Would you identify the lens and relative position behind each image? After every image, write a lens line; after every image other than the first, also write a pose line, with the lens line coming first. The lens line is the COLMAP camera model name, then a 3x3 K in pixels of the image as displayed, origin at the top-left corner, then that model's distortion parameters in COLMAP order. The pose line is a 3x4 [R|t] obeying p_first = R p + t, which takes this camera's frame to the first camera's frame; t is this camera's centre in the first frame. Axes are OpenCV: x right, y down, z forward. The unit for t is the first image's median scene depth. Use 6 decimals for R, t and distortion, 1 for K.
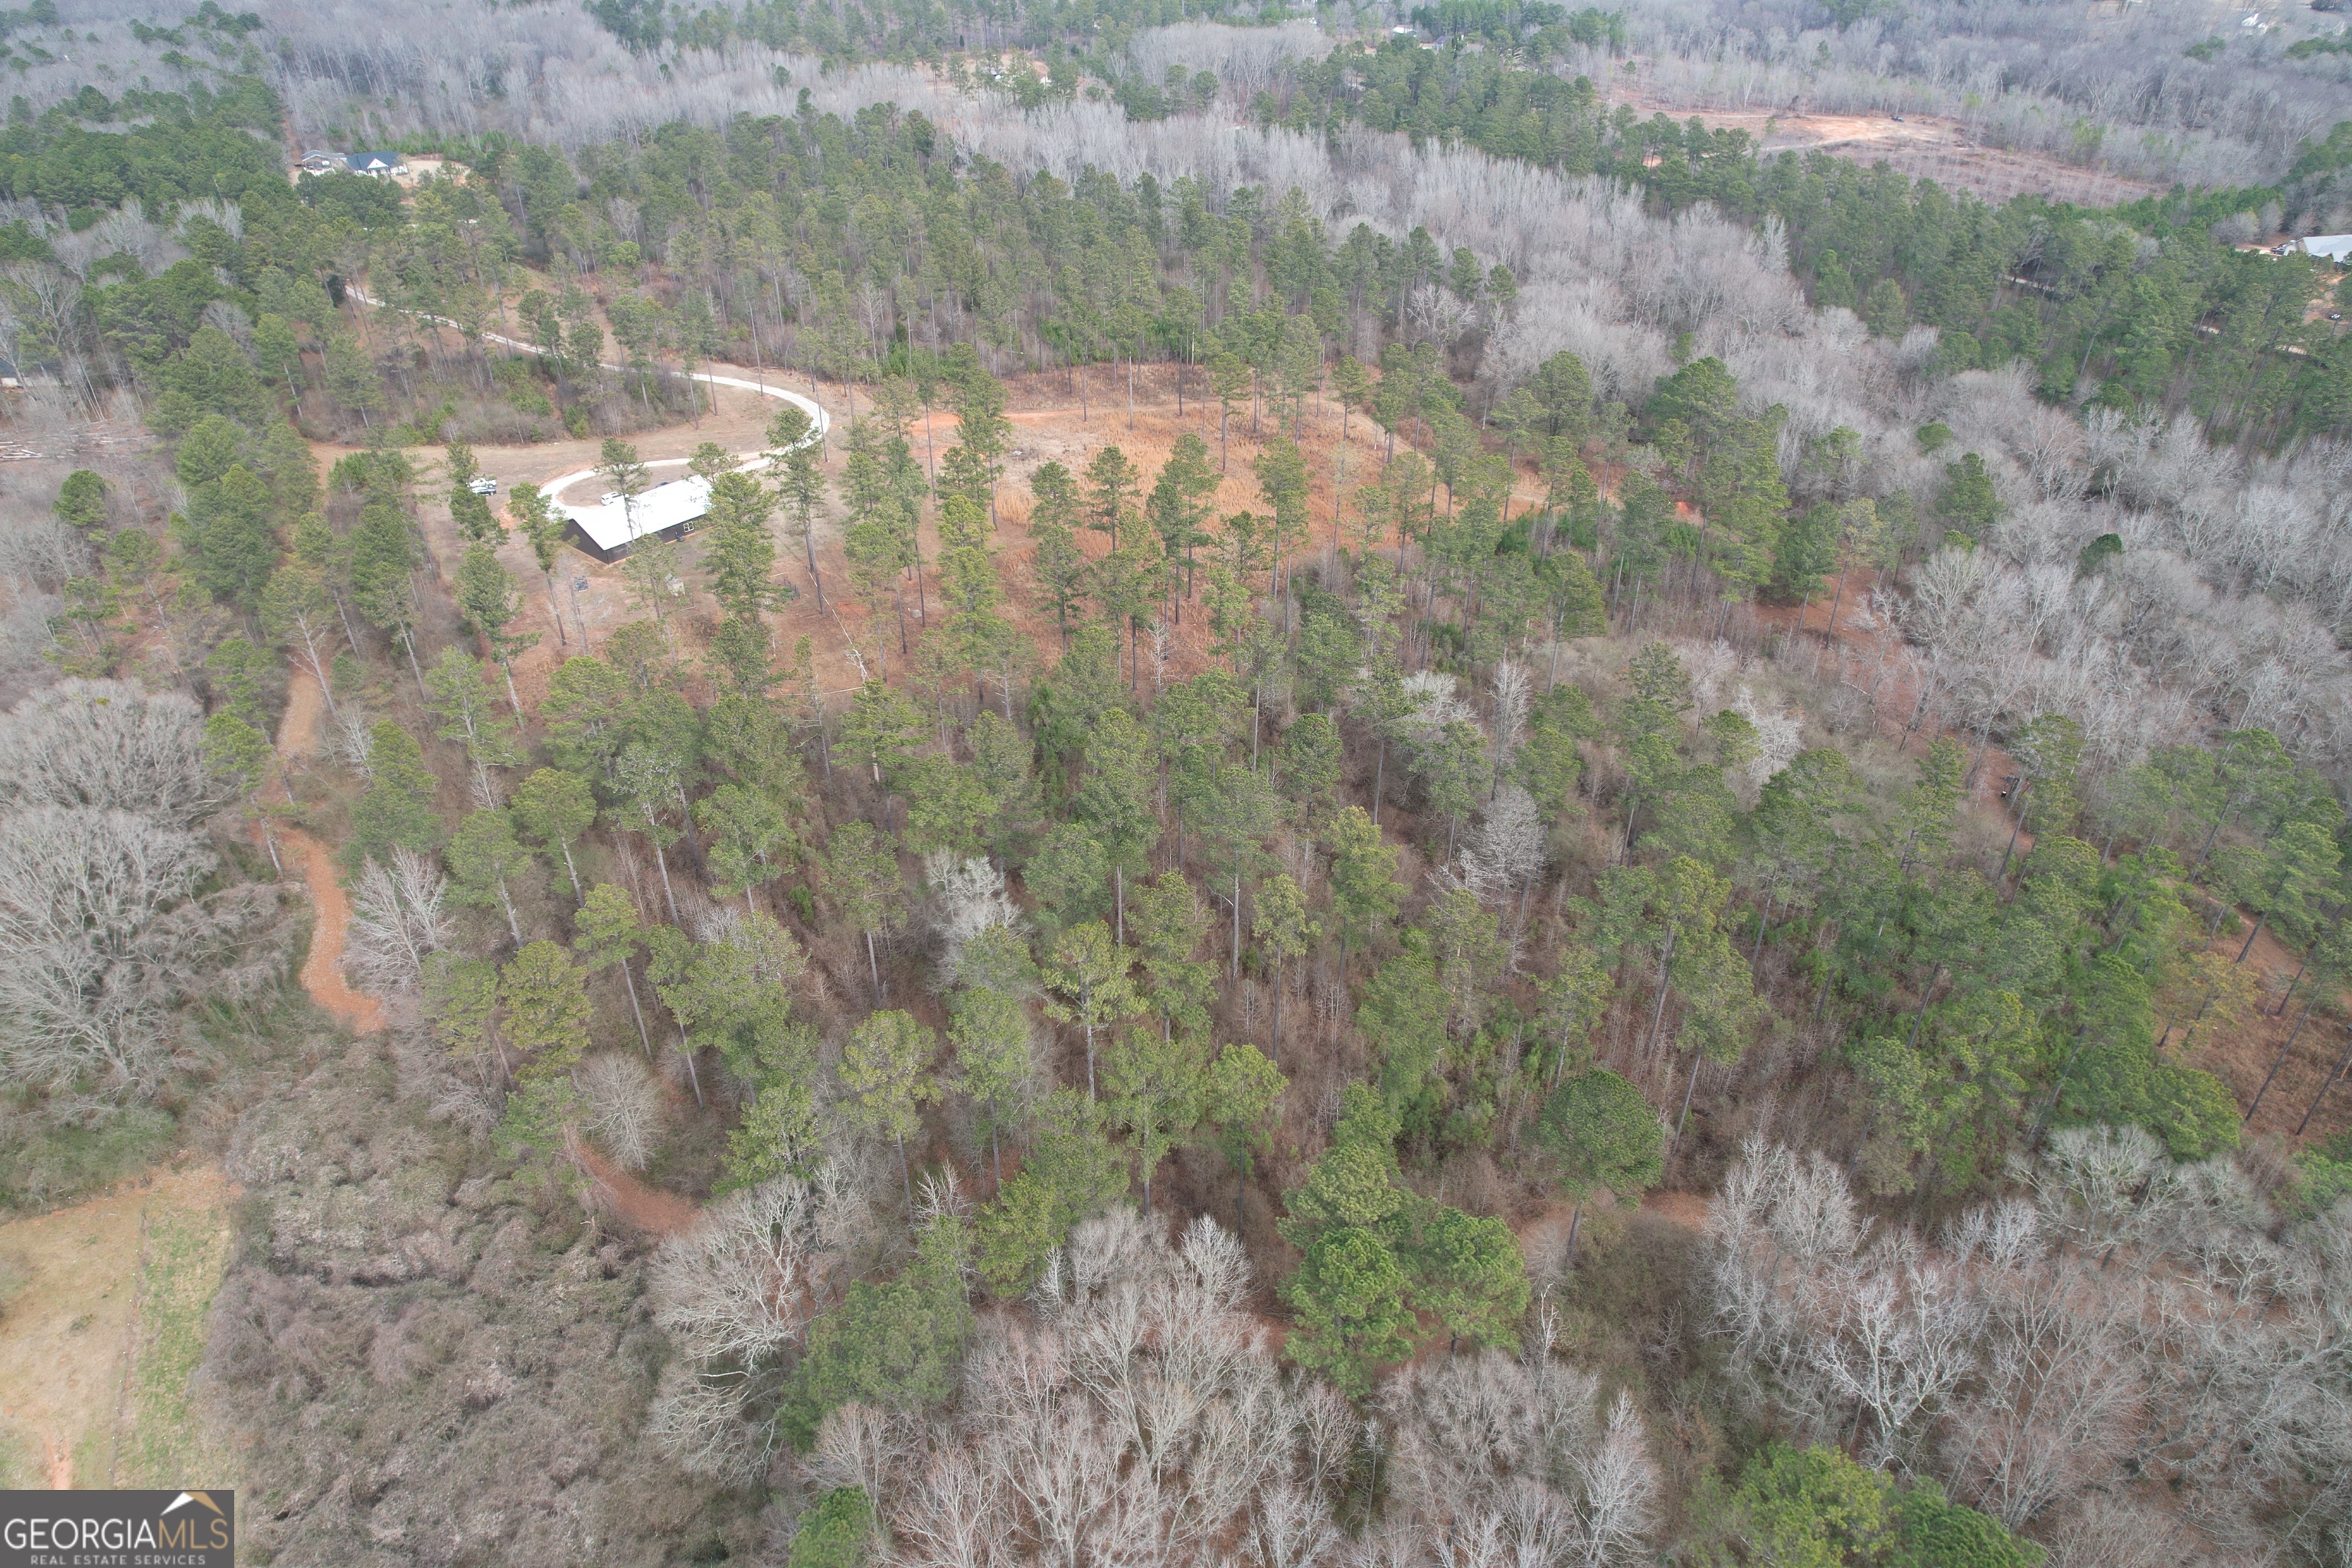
lens RADIAL K [[1487.9, 0, 1176.0], [0, 1487.9, 784.0], [0, 0, 1]] dist [-0.059657, 0.052174]
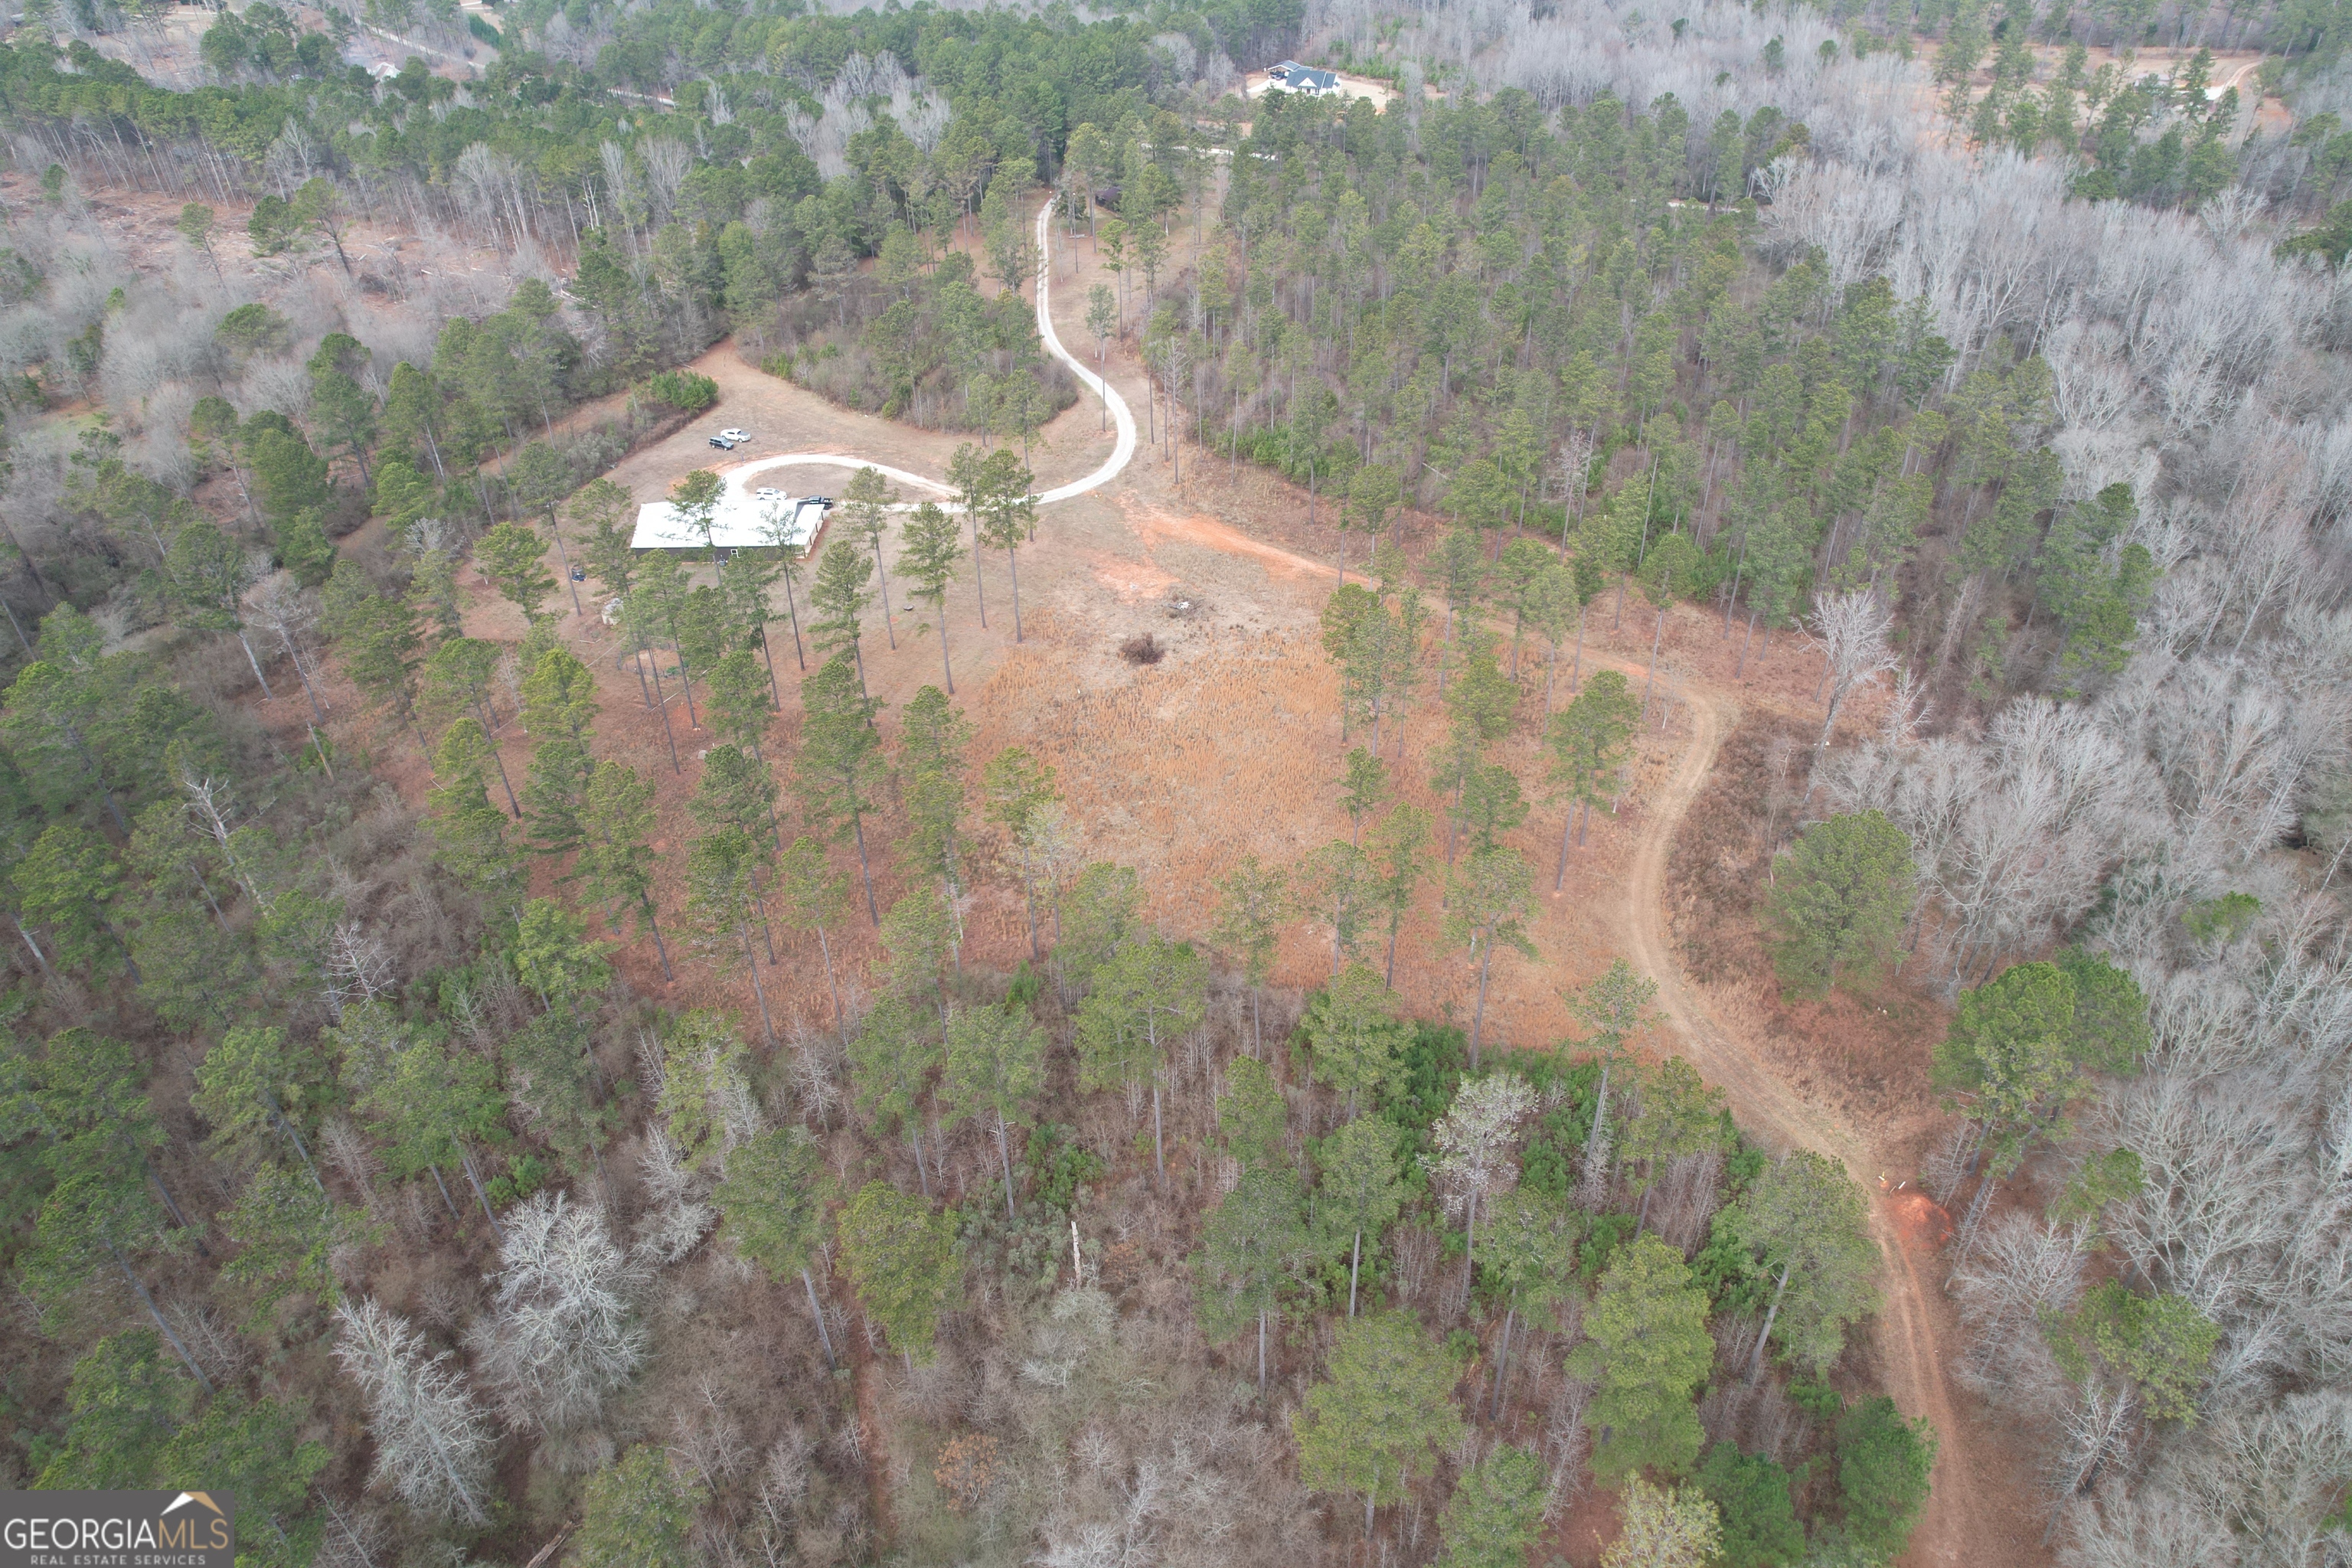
lens RADIAL K [[1487.9, 0, 1176.0], [0, 1487.9, 784.0], [0, 0, 1]] dist [-0.059657, 0.052174]
pose [[0.644933, 0.442141, -0.623356, 0.359371], [-0.411695, 0.888187, 0.204037, -0.259831], [0.643870, 0.125043, 0.754848, 0.383035]]
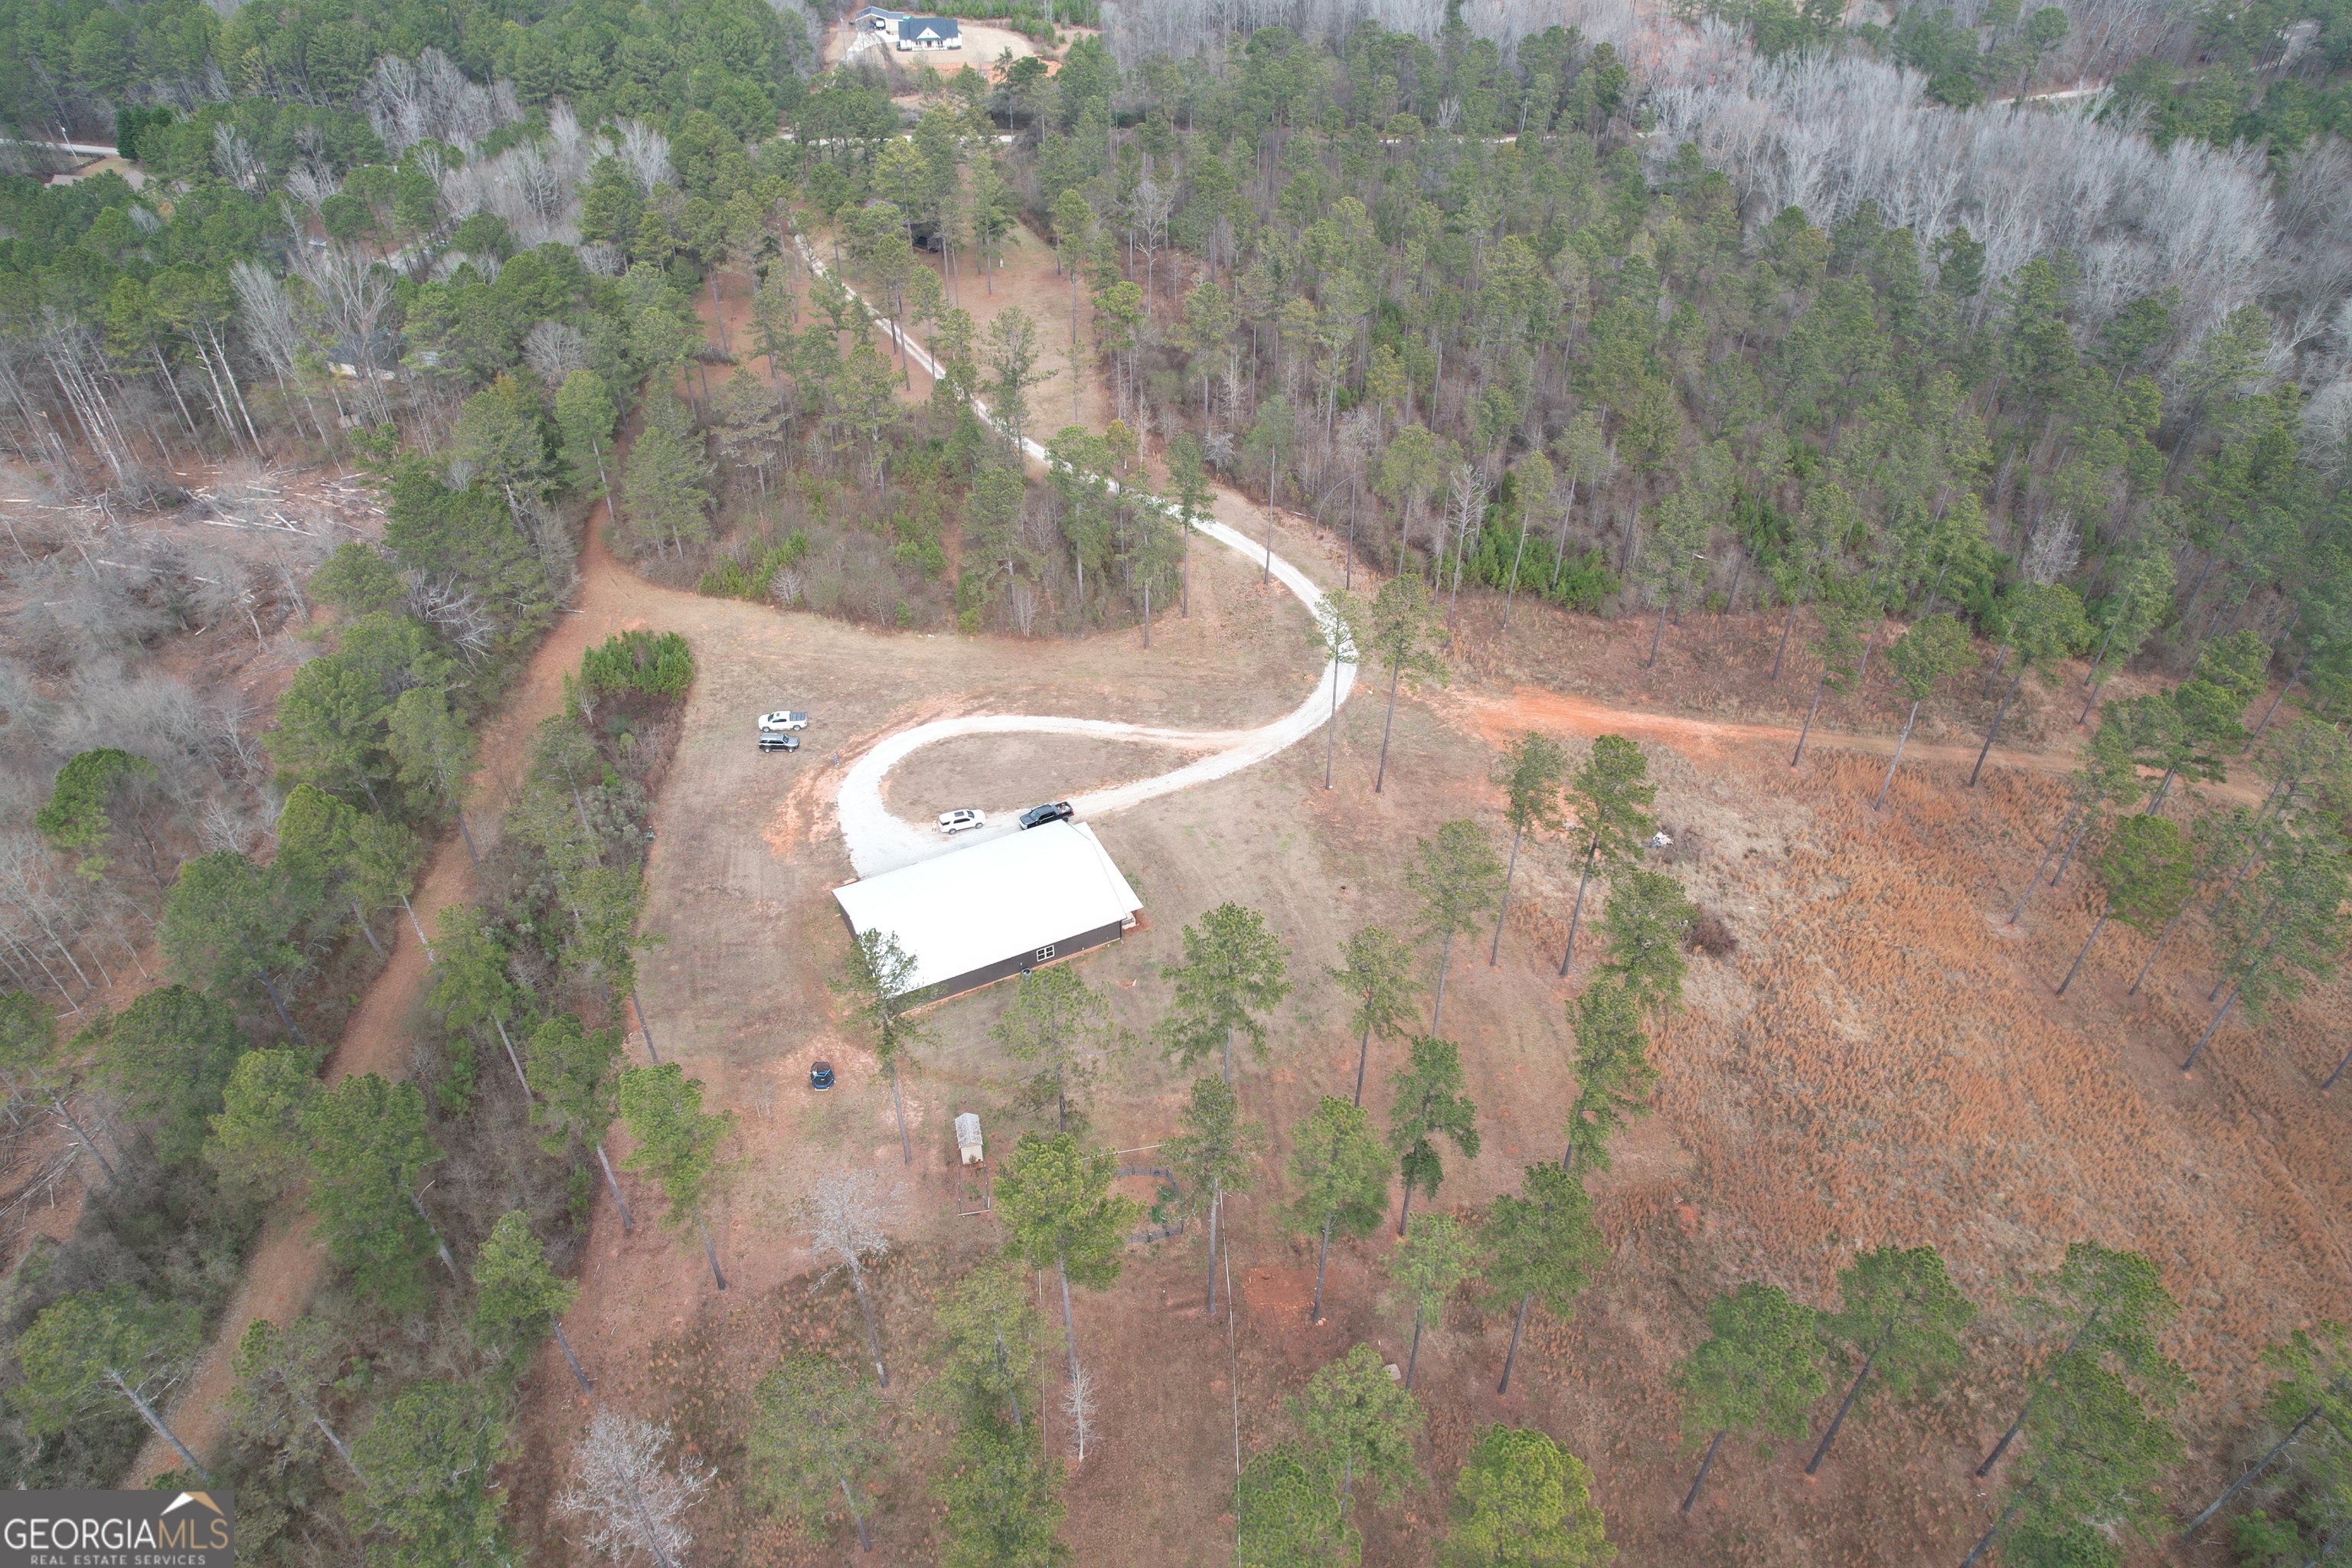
lens RADIAL K [[1459.4, 0, 1169.6], [0, 1459.4, 834.9], [0, 0, 1]] dist [-0.080552, 0.065086]
pose [[0.919703, 0.263175, -0.291351, -0.104616], [-0.221283, 0.960447, 0.169044, -0.242328], [0.324316, -0.091000, 0.941562, 0.378016]]
